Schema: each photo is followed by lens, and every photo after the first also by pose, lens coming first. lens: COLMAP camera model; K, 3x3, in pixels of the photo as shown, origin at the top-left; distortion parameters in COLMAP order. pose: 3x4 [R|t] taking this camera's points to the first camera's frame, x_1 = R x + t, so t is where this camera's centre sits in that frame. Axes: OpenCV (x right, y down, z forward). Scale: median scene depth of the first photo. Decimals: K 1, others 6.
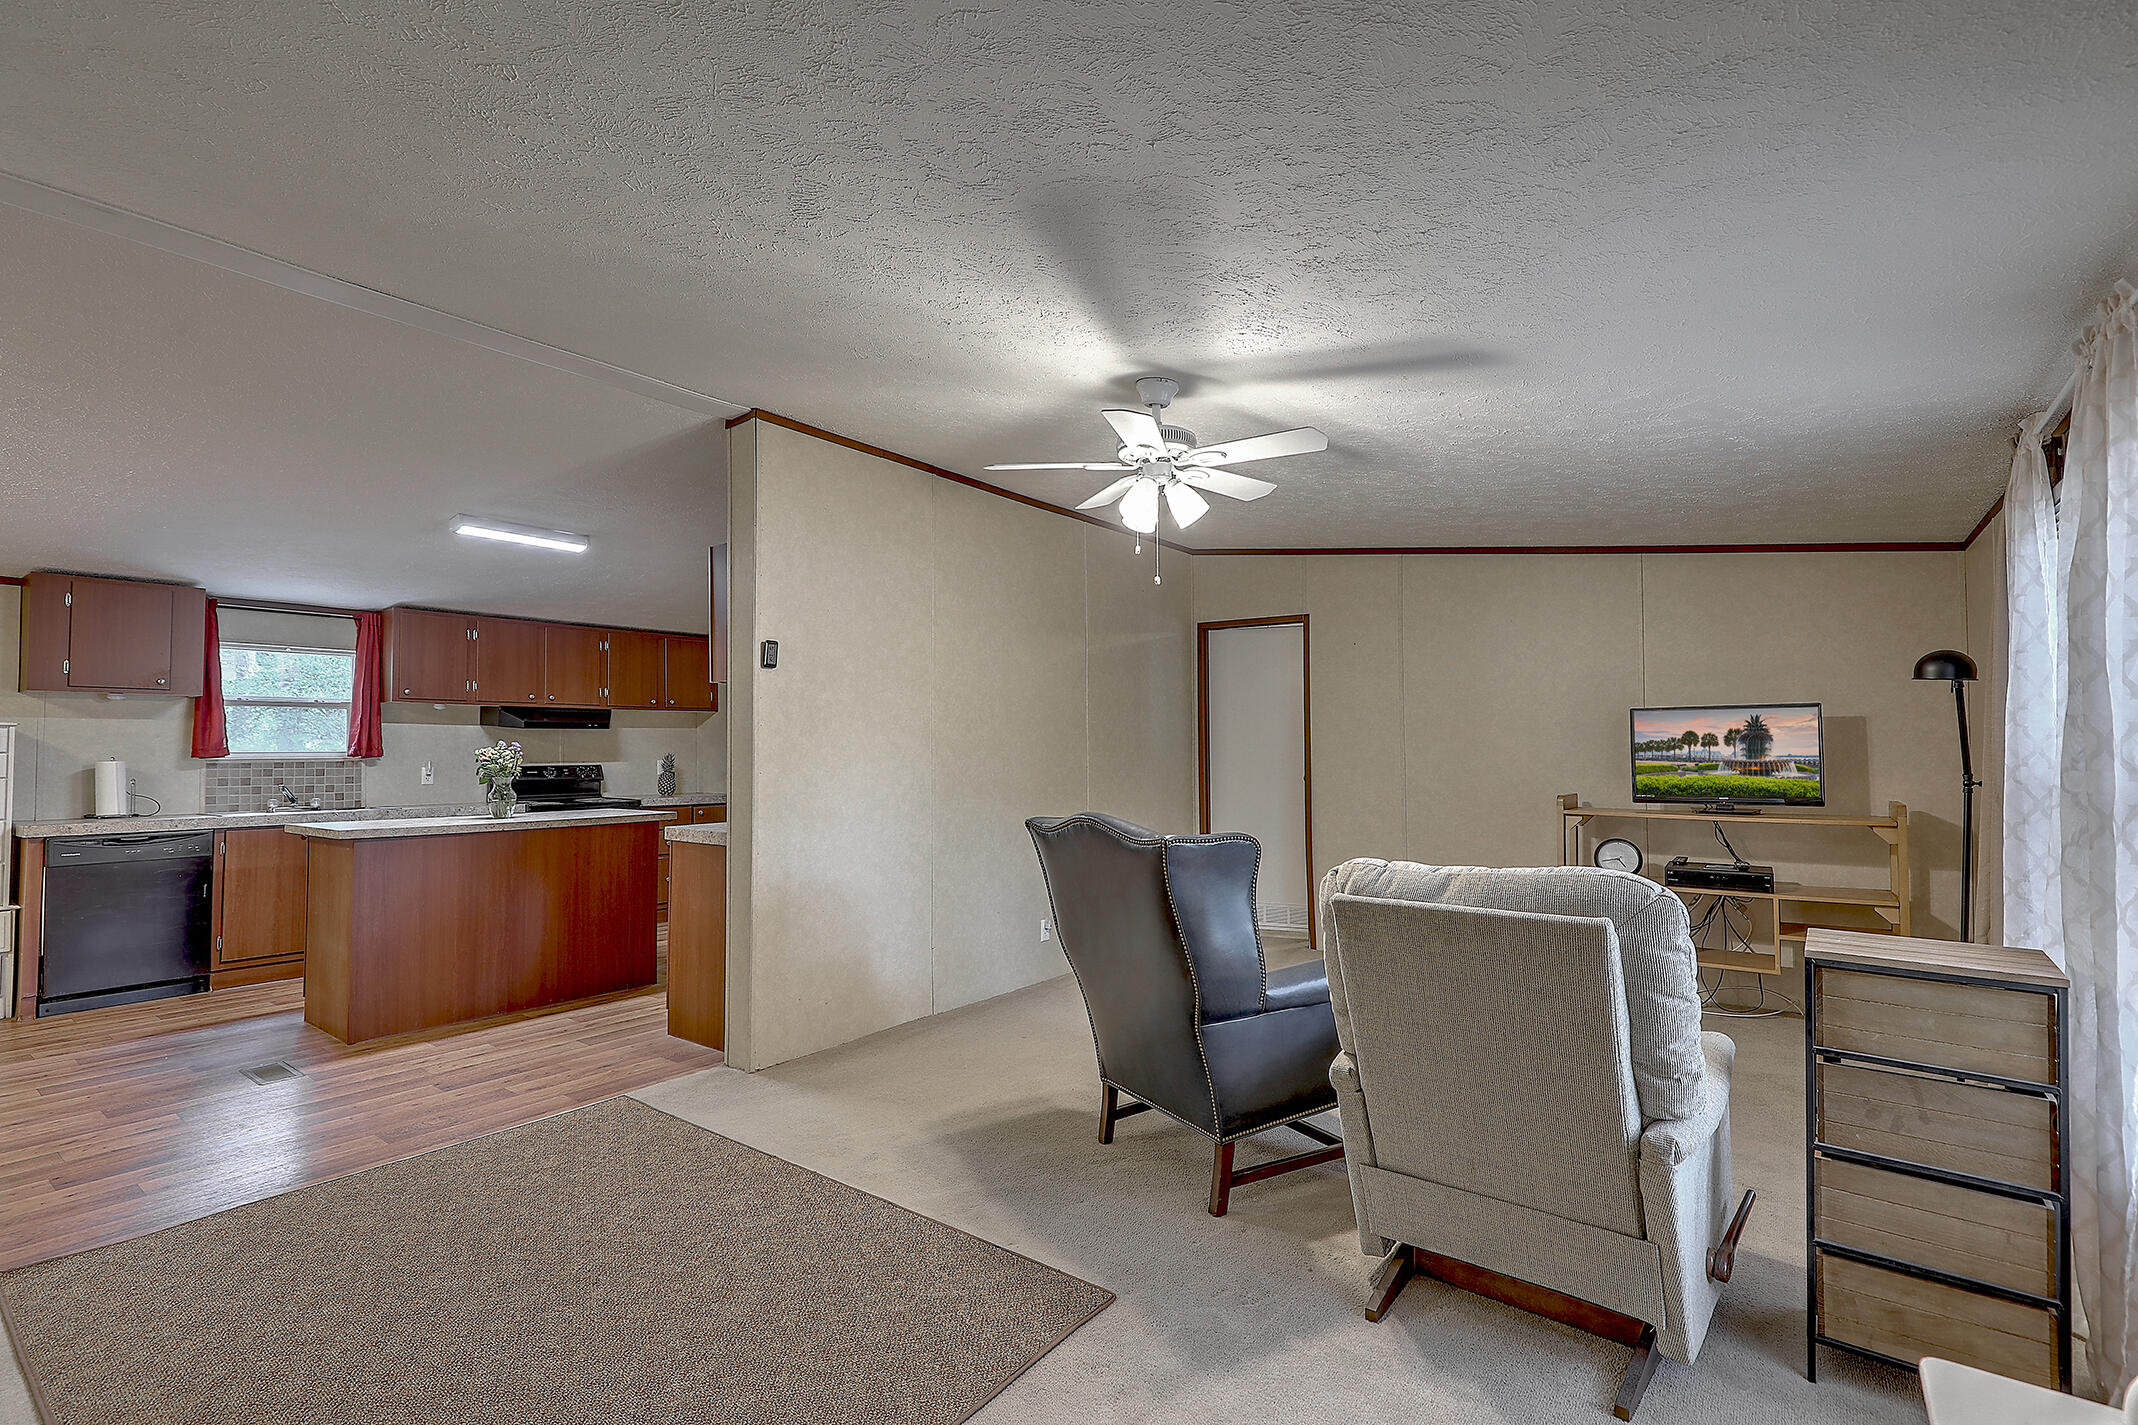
lens RADIAL K [[965.2, 0, 1060.3], [0, 965.2, 714.9], [0, 0, 1]] dist [0.002760, -0.001753]
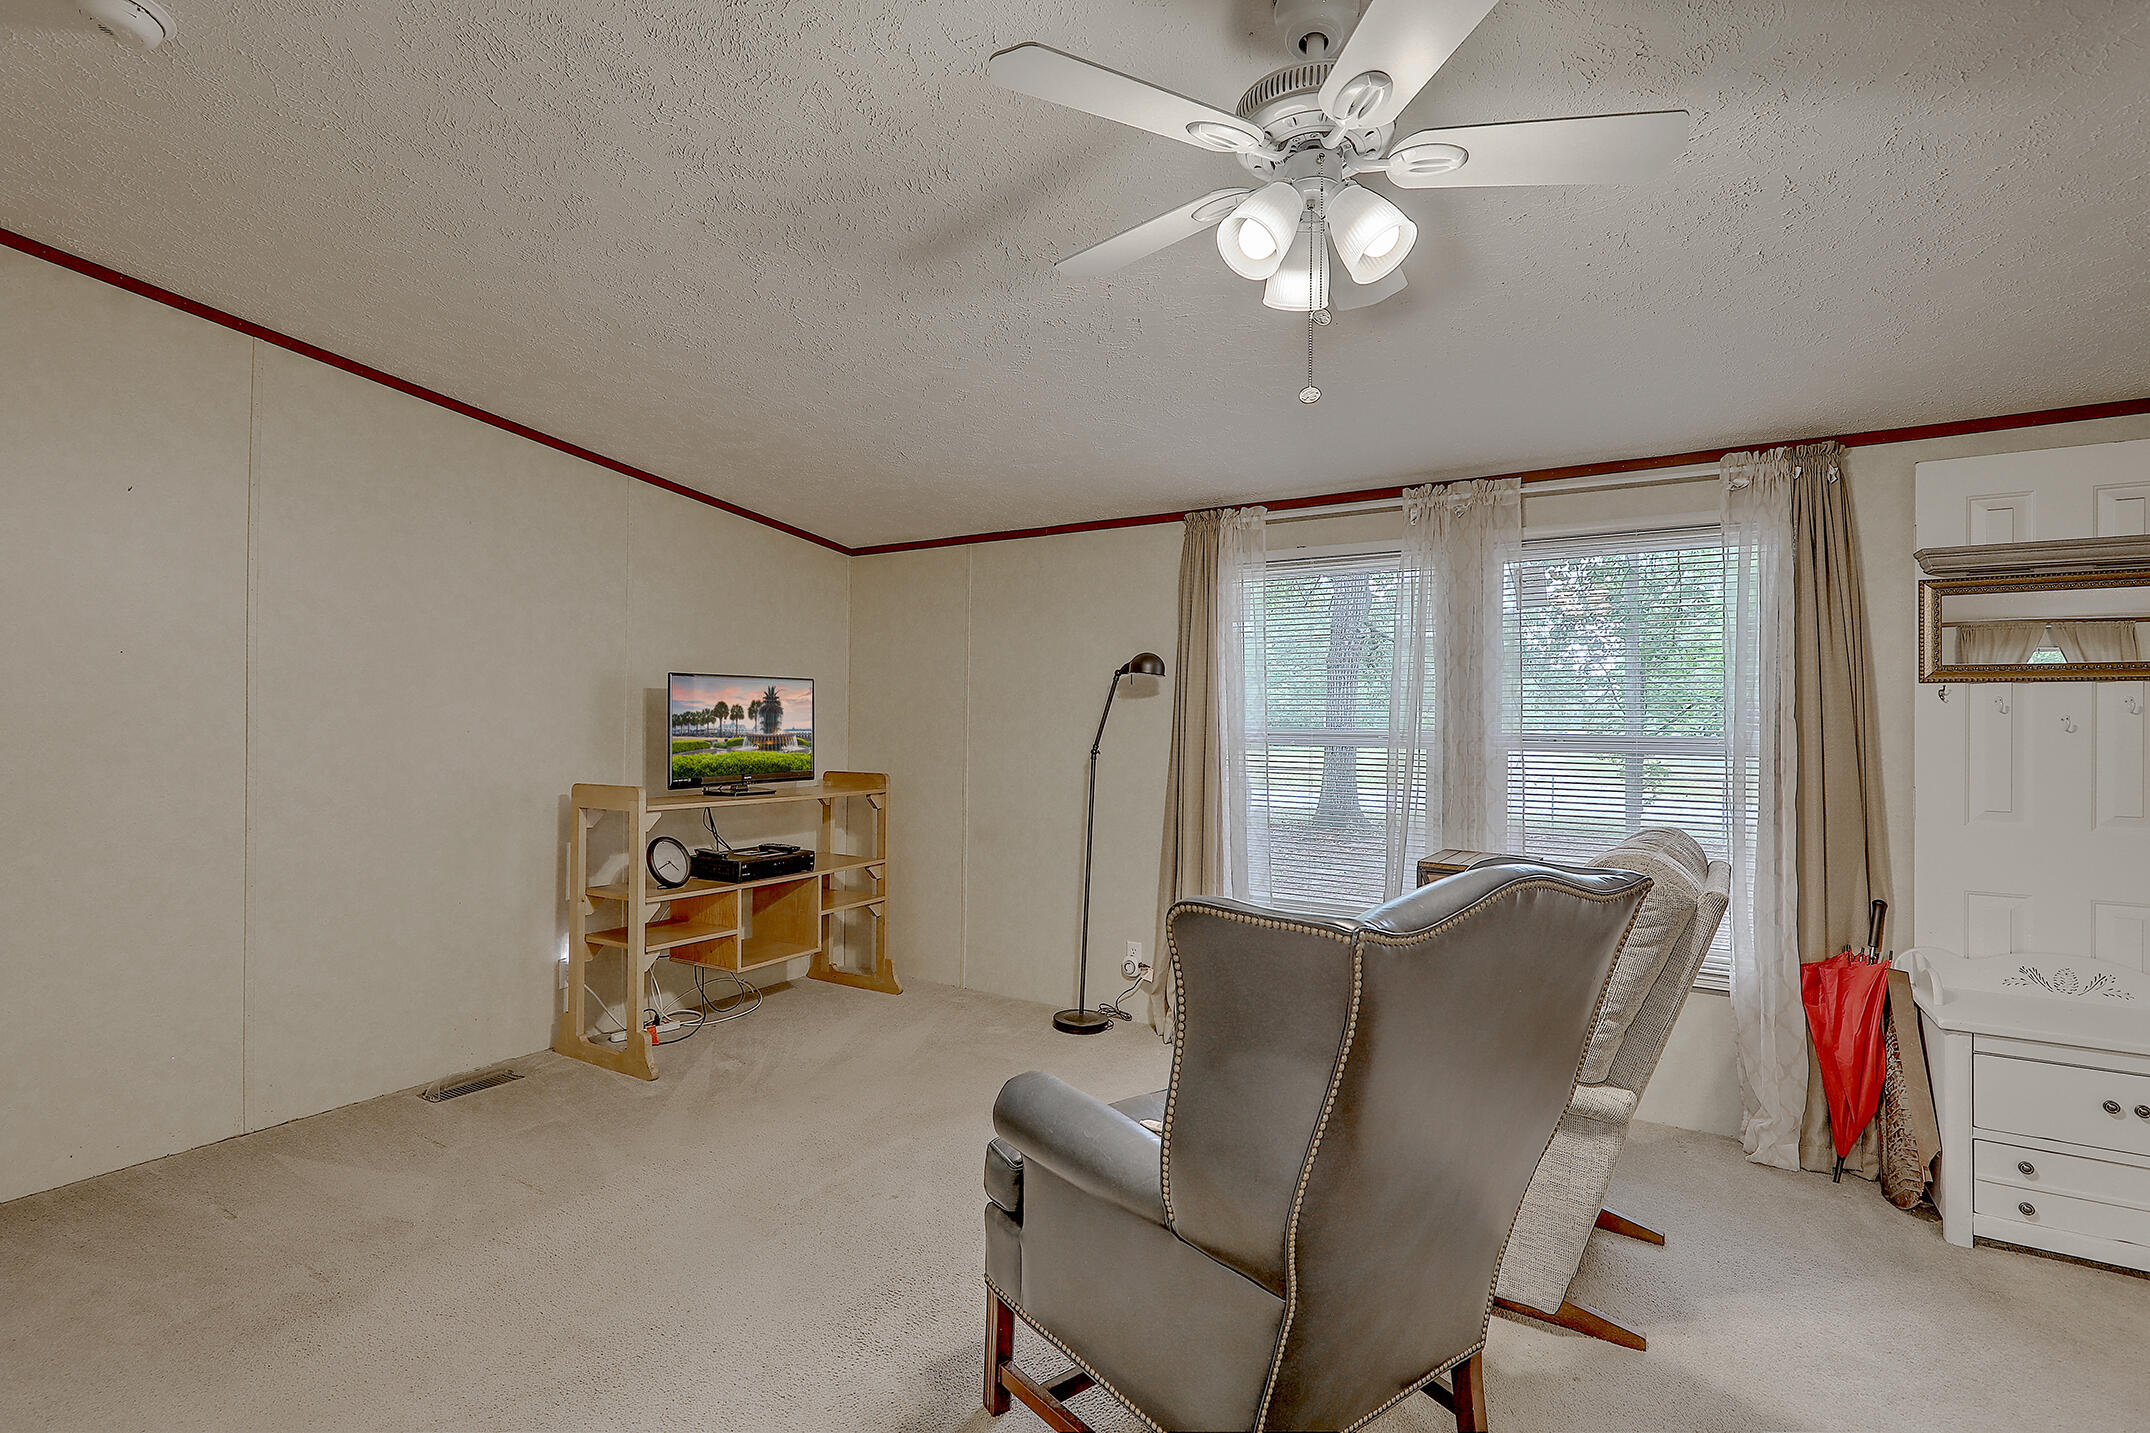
lens RADIAL K [[970.6, 0, 1068.1], [0, 970.6, 706.3], [0, 0, 1]] dist [0.002760, -0.001753]
pose [[-0.080488, 0.016008, 0.996627, -0.245843], [-0.042082, 0.998925, -0.019444, 0.024691], [-0.995867, -0.043506, -0.079728, 0.758662]]
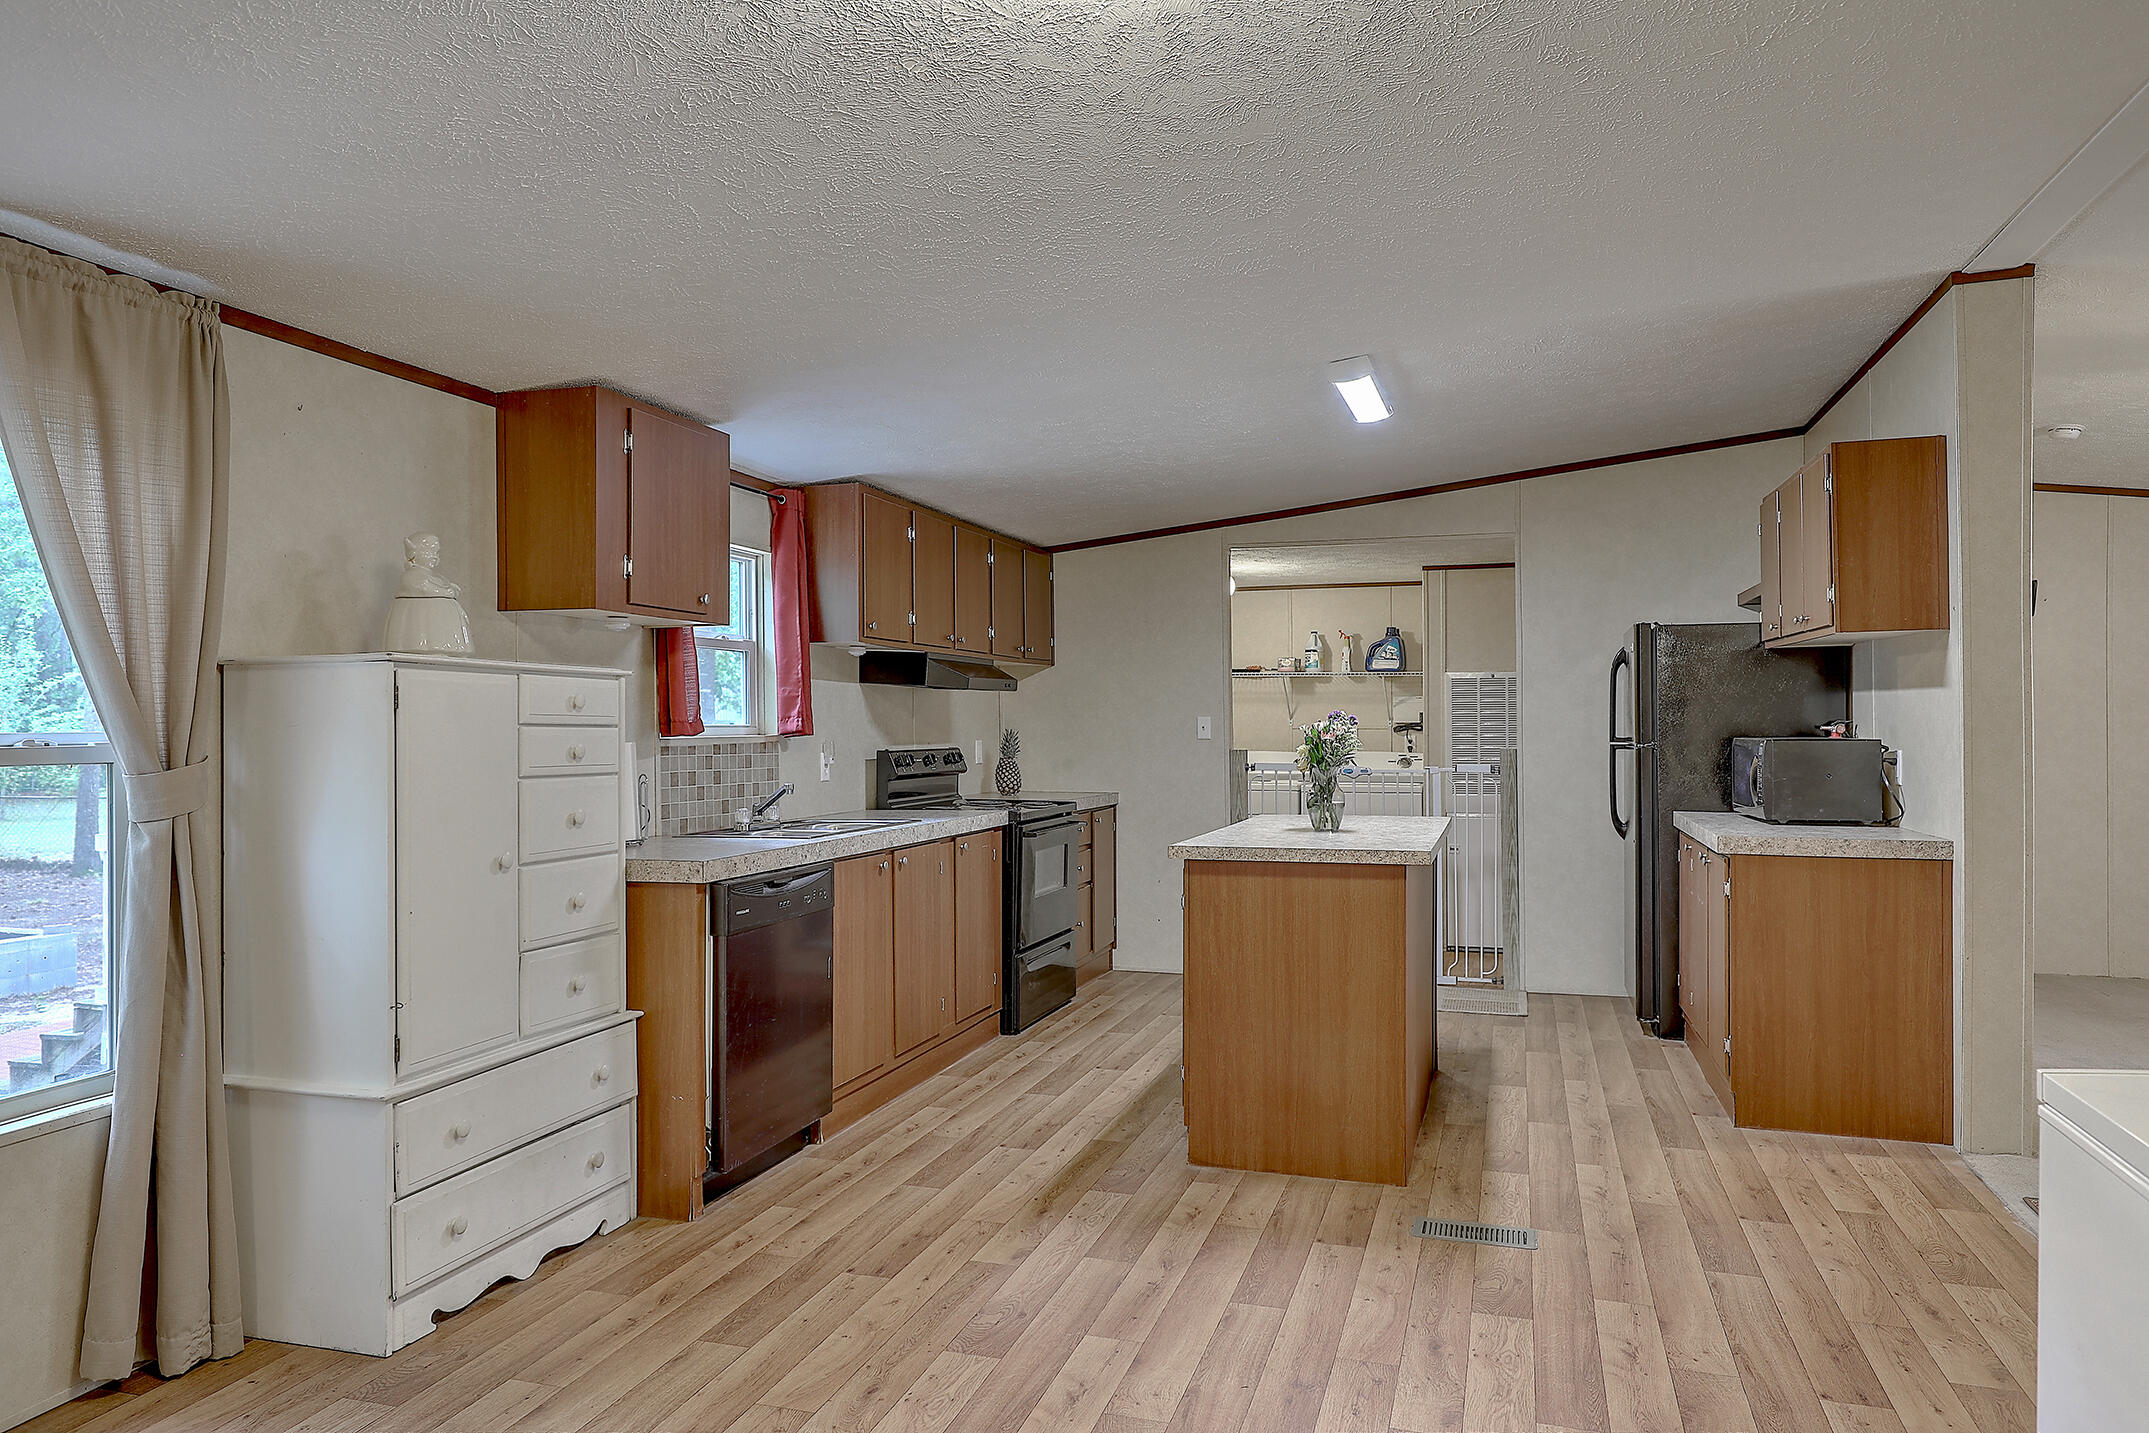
lens RADIAL K [[1393.2, 0, 1086.3], [0, 1393.2, 718.1], [0, 0, 1]] dist [0.000989, 0.003546]
pose [[0.939525, 0.005007, 0.342443, -1.128920], [-0.015539, 0.999487, 0.028017, 0.009325], [-0.342127, -0.031644, 0.939121, 0.198831]]
